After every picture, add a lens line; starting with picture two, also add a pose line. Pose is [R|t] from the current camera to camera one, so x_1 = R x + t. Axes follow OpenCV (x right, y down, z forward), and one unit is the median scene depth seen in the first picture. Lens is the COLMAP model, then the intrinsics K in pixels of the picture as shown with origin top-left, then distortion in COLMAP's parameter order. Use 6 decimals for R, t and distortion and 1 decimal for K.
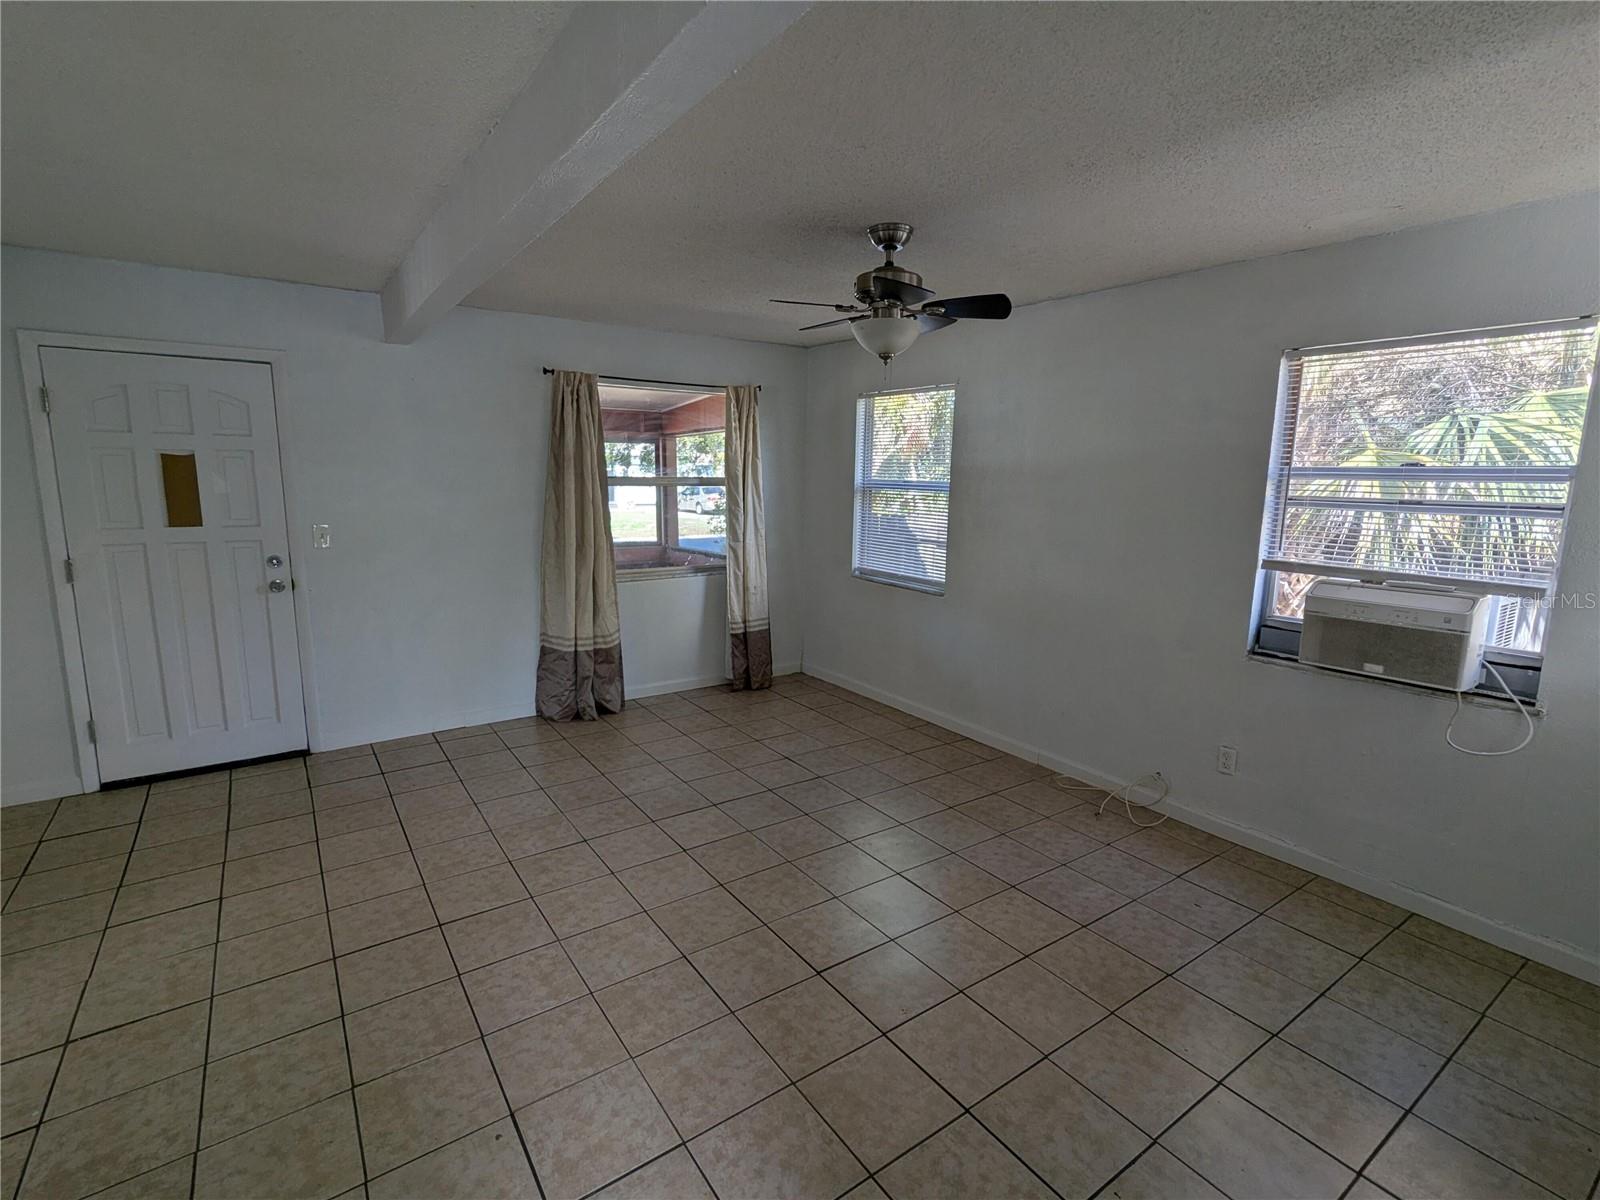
lens RADIAL K [[758.0, 0, 797.3], [0, 758.0, 597.2], [0, 0, 1]] dist [-0.002155, 0.001336]
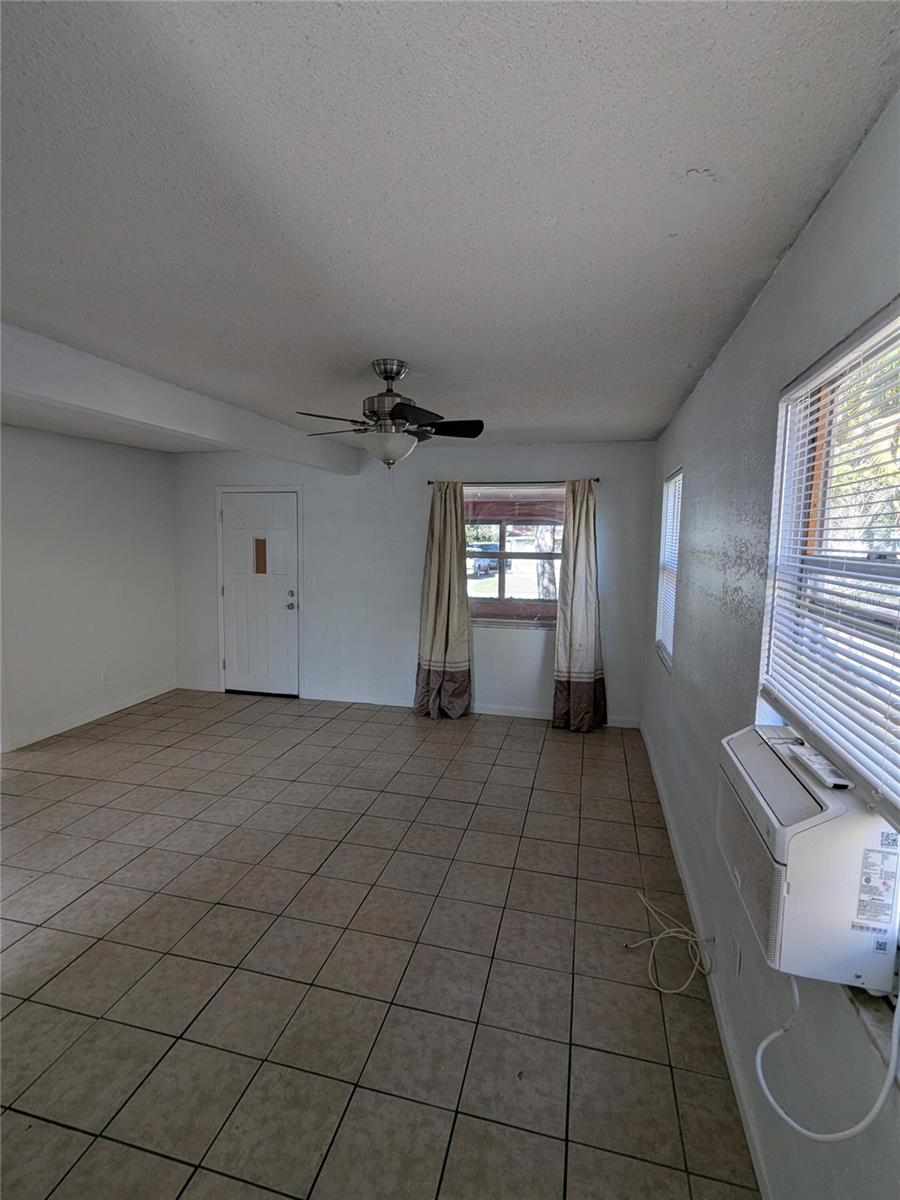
lens RADIAL K [[568.5, 0, 452.1], [0, 568.5, 600.1], [0, 0, 1]] dist [-0.002155, 0.001336]
pose [[0.659765, 0.078679, -0.747342, 0.566529], [-0.126651, 0.991920, -0.007382, -0.061363], [0.740722, 0.099521, 0.664399, 0.298294]]
